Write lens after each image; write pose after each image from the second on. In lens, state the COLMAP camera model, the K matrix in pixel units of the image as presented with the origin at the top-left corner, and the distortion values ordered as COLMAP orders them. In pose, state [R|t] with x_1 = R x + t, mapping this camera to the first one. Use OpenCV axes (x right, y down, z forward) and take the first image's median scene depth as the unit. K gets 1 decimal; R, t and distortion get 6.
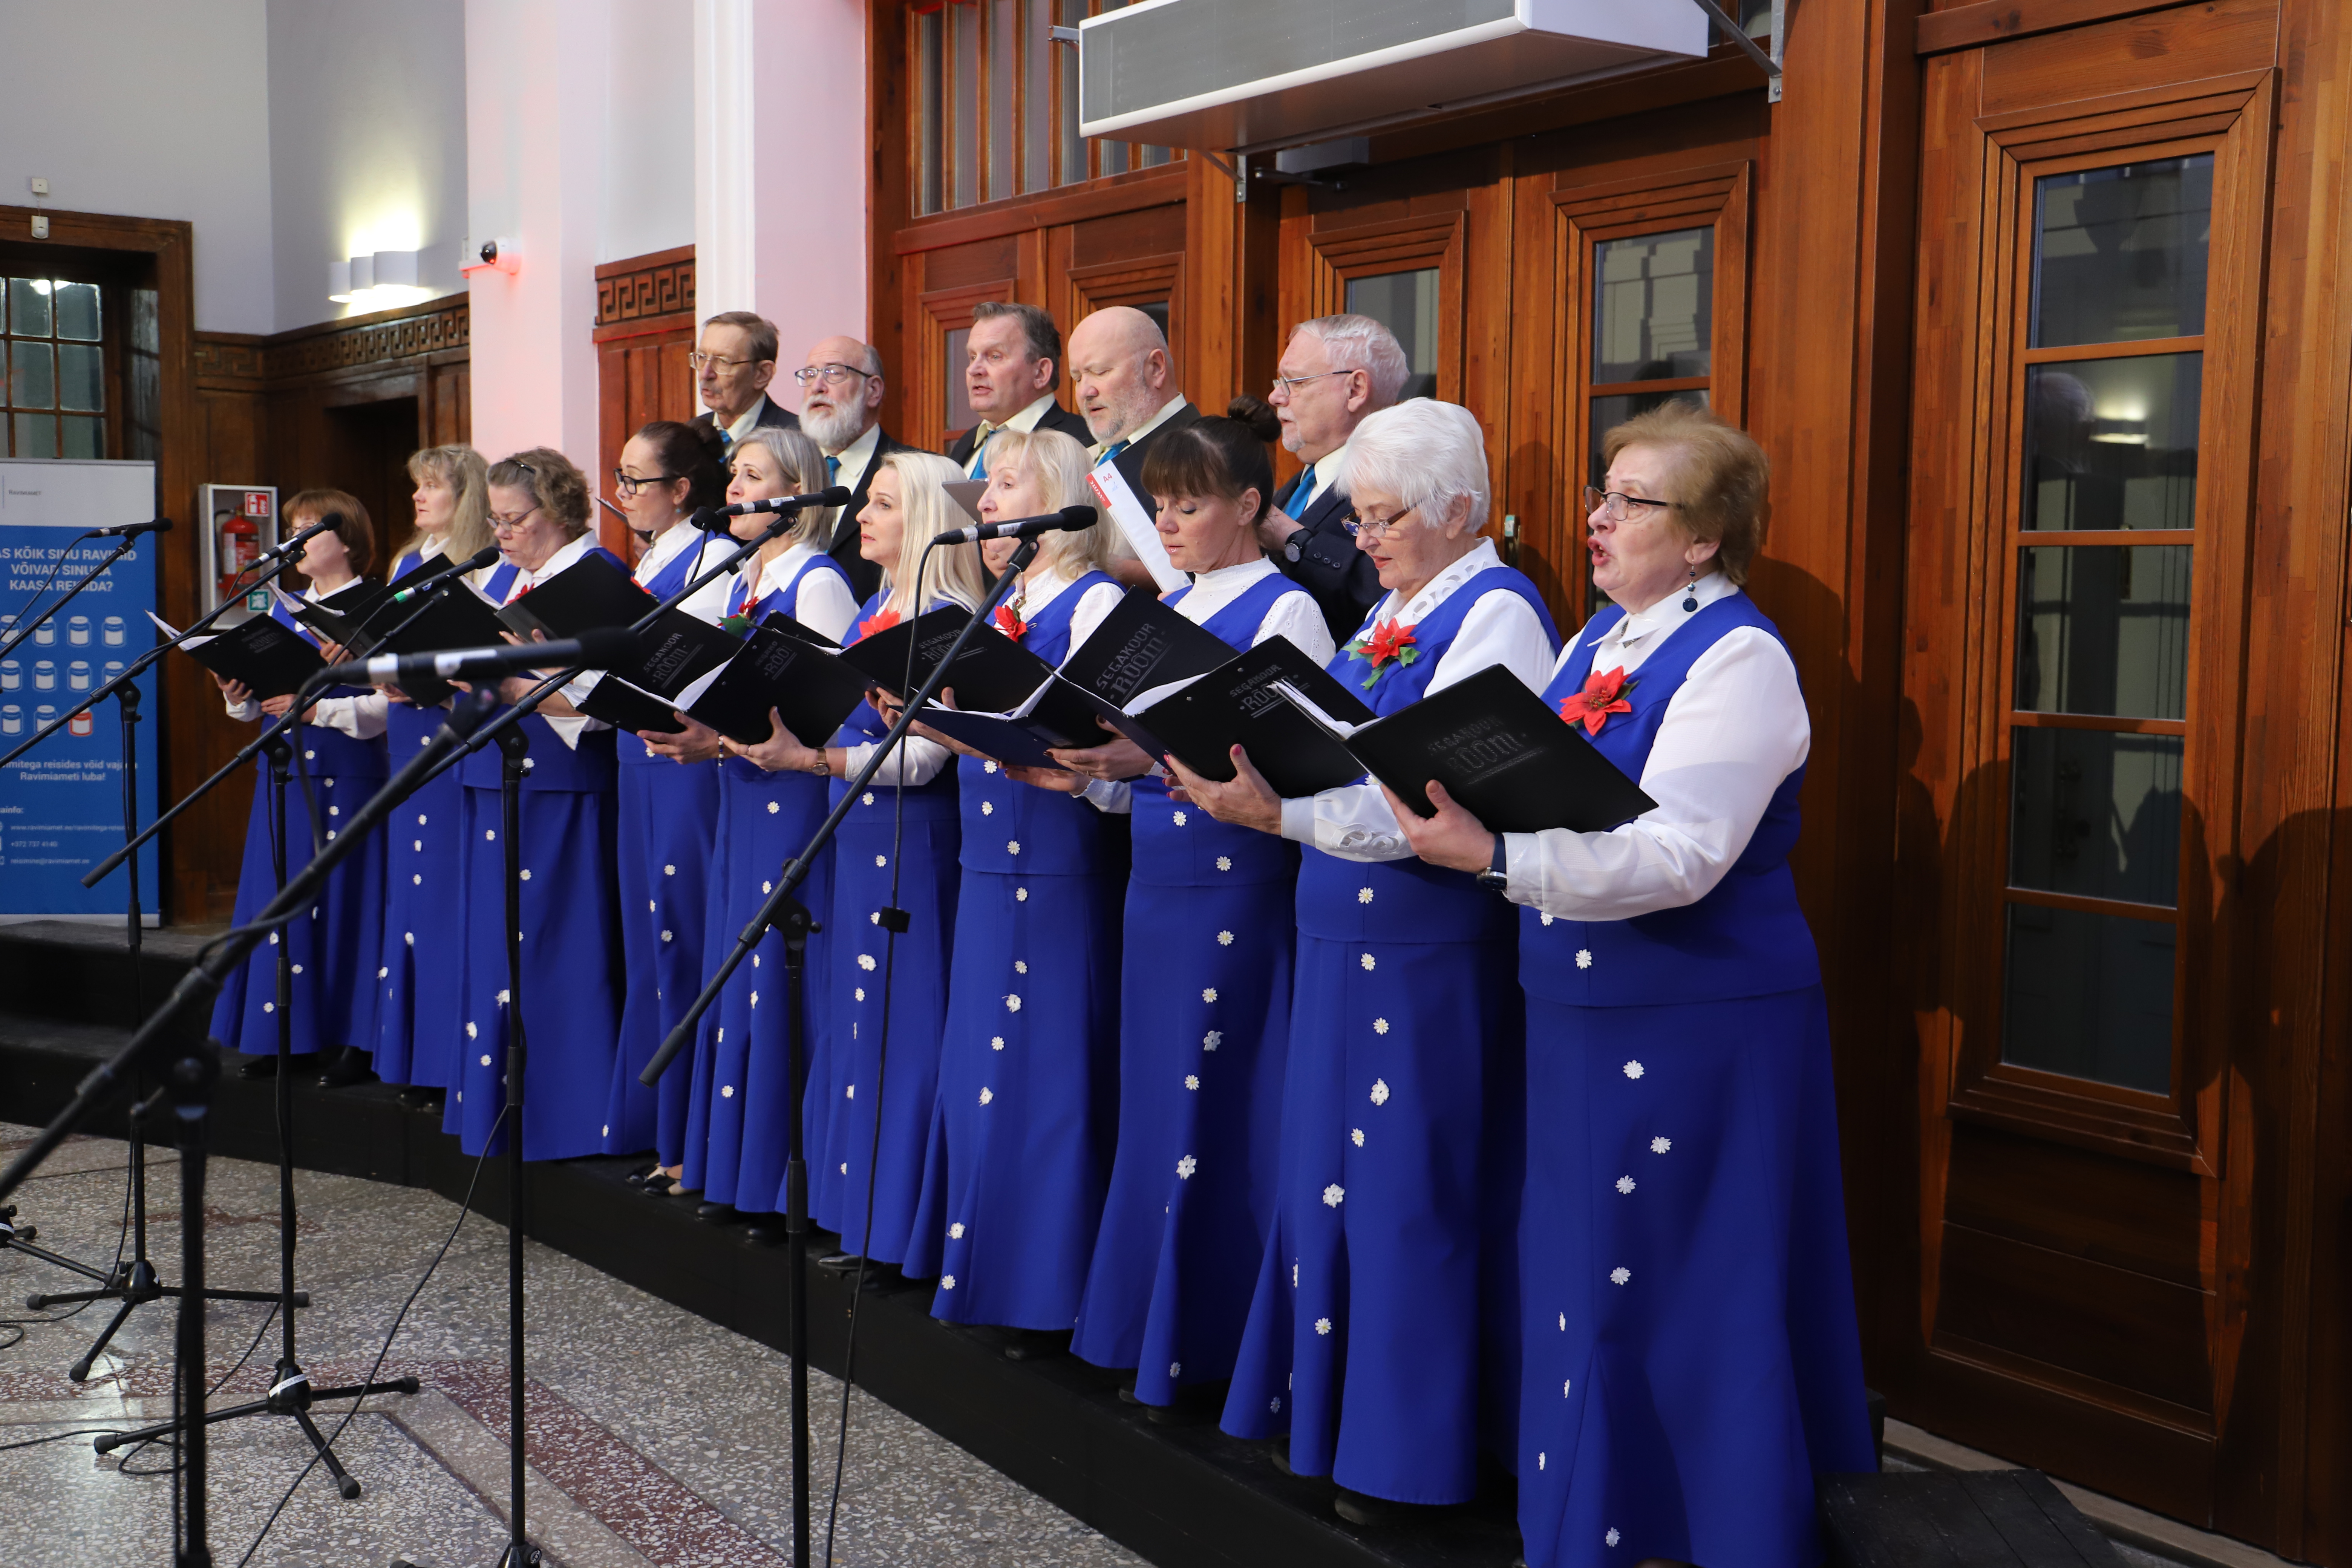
lens RADIAL K [[2602.9, 0, 1176.0], [0, 2602.9, 784.0], [0, 0, 1]] dist [-0.005190, 0.188956]
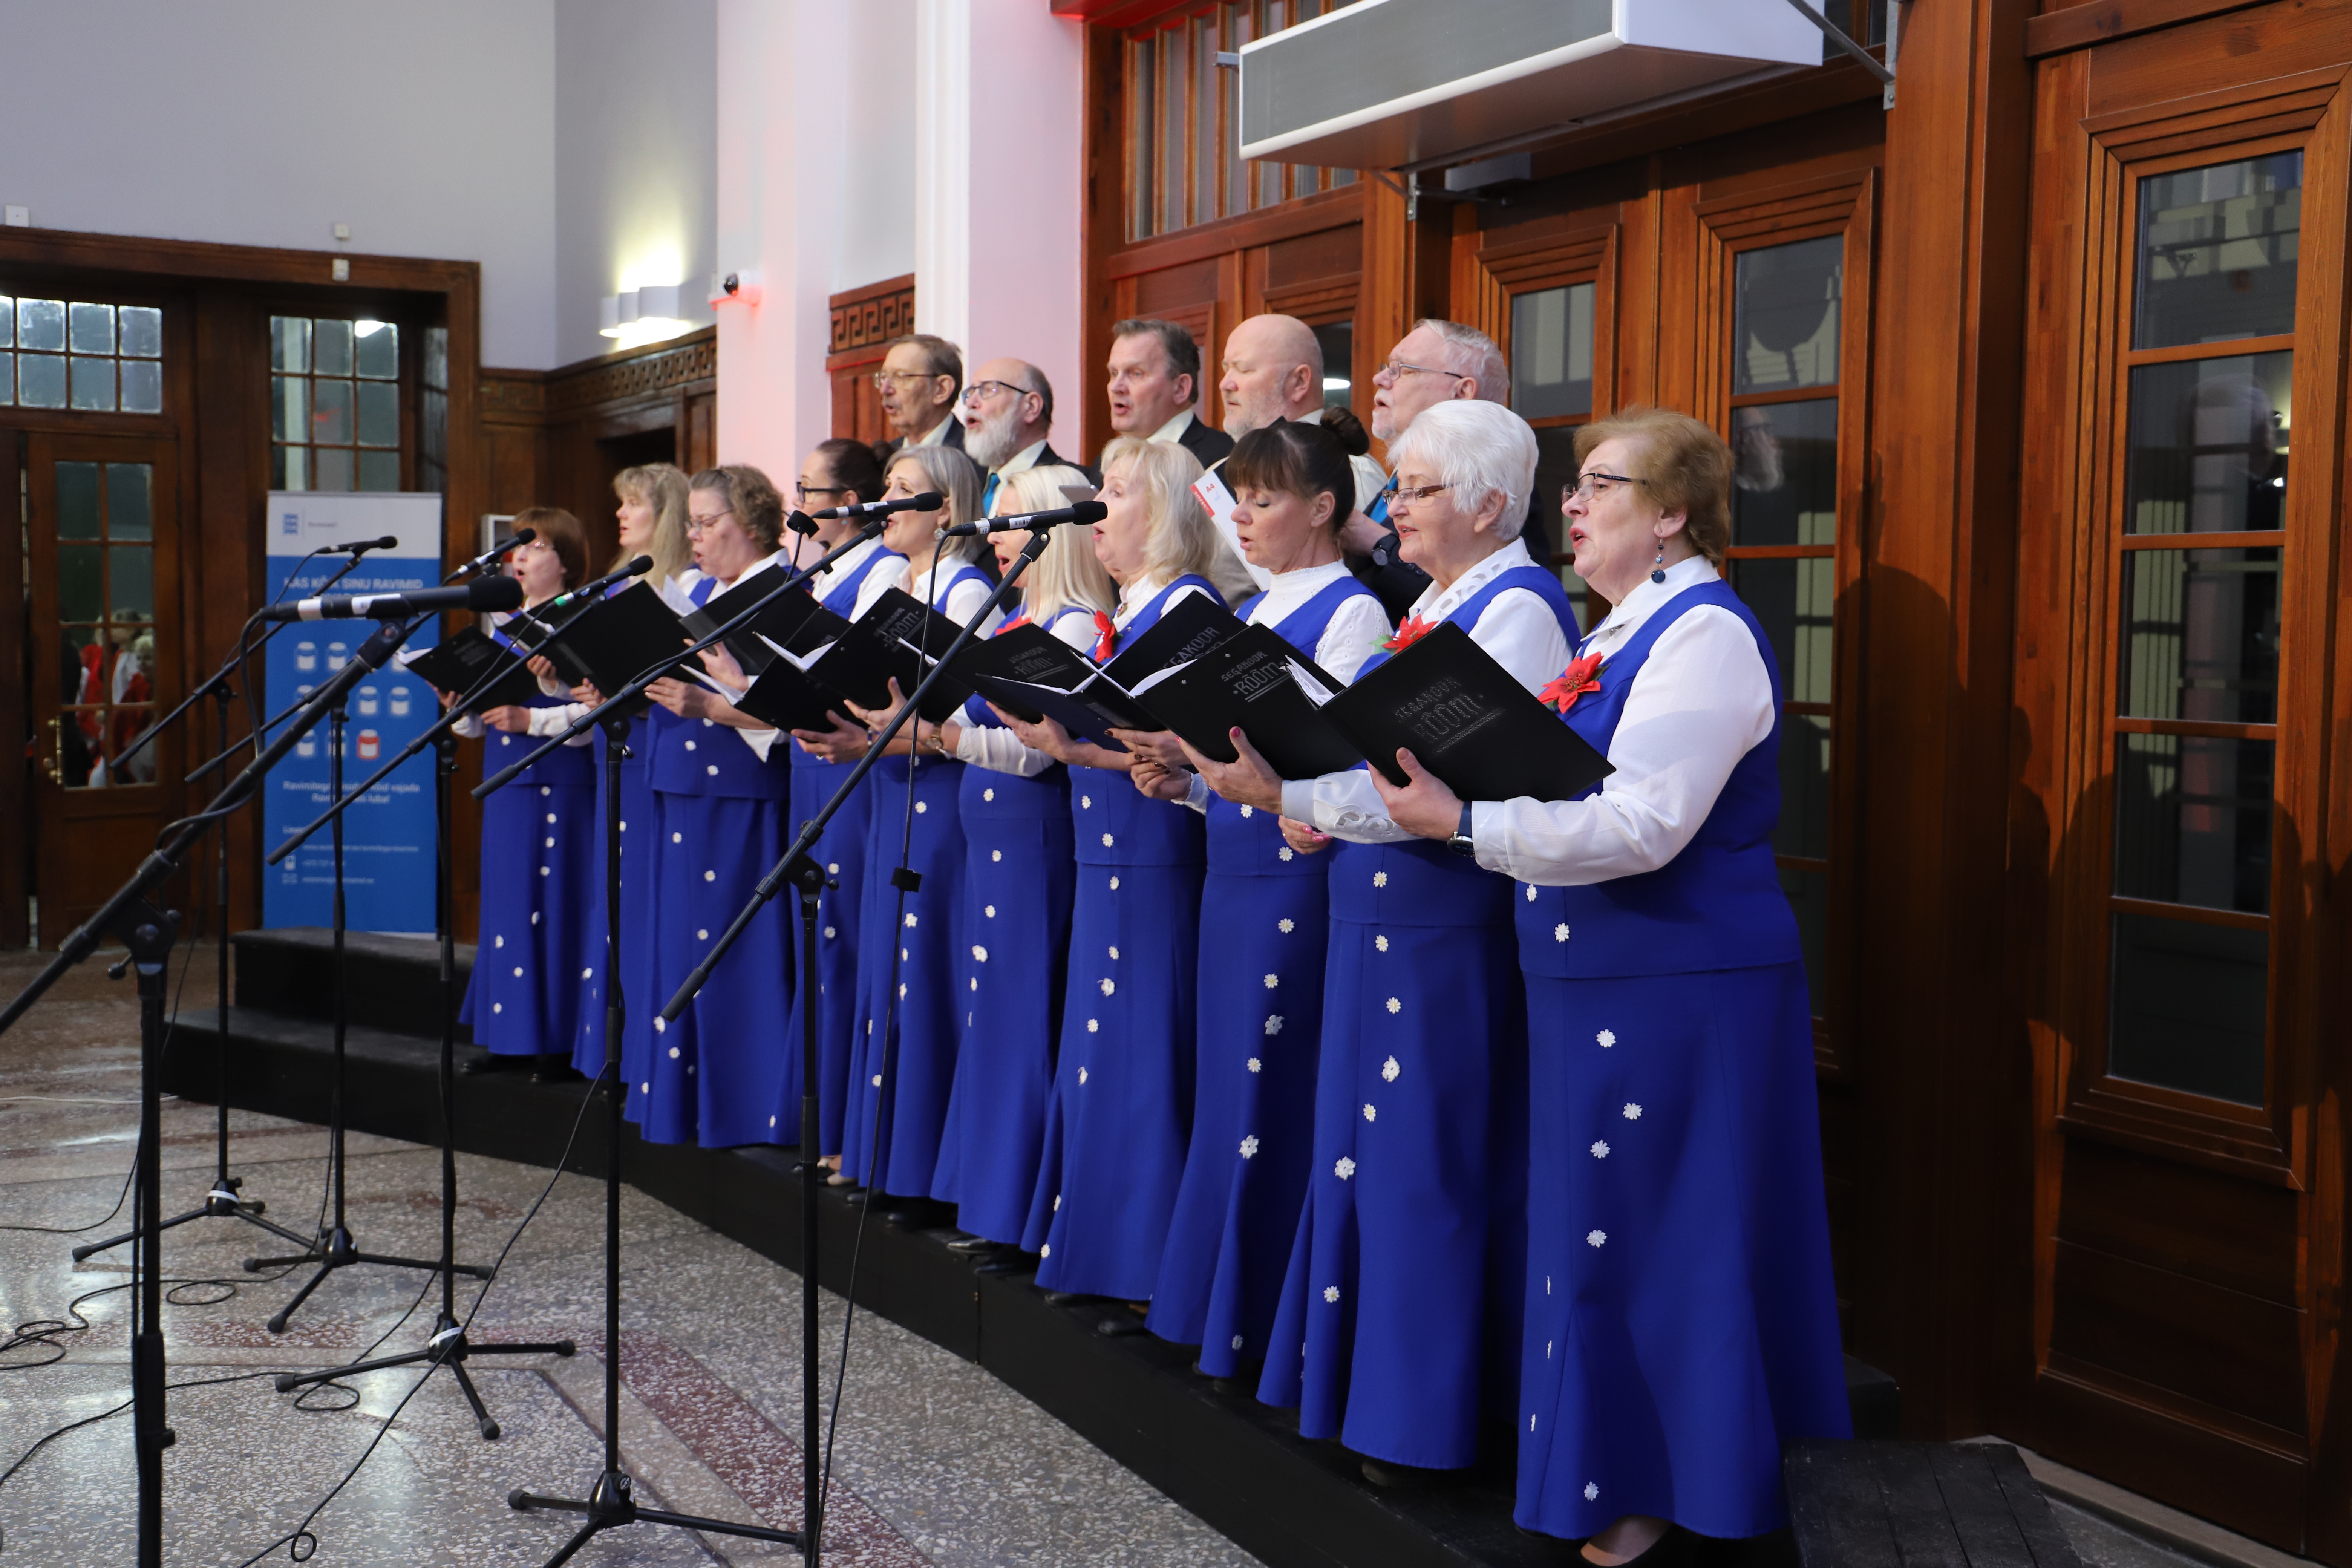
lens RADIAL K [[2792.0, 0, 1176.0], [0, 2792.0, 784.0], [0, 0, 1]] dist [0.008322, 0.241116]
pose [[0.989333, 0.008766, -0.145408, 0.113843], [-0.012028, 0.999695, -0.021565, 0.022630], [0.145175, 0.023084, 0.989137, -0.093004]]
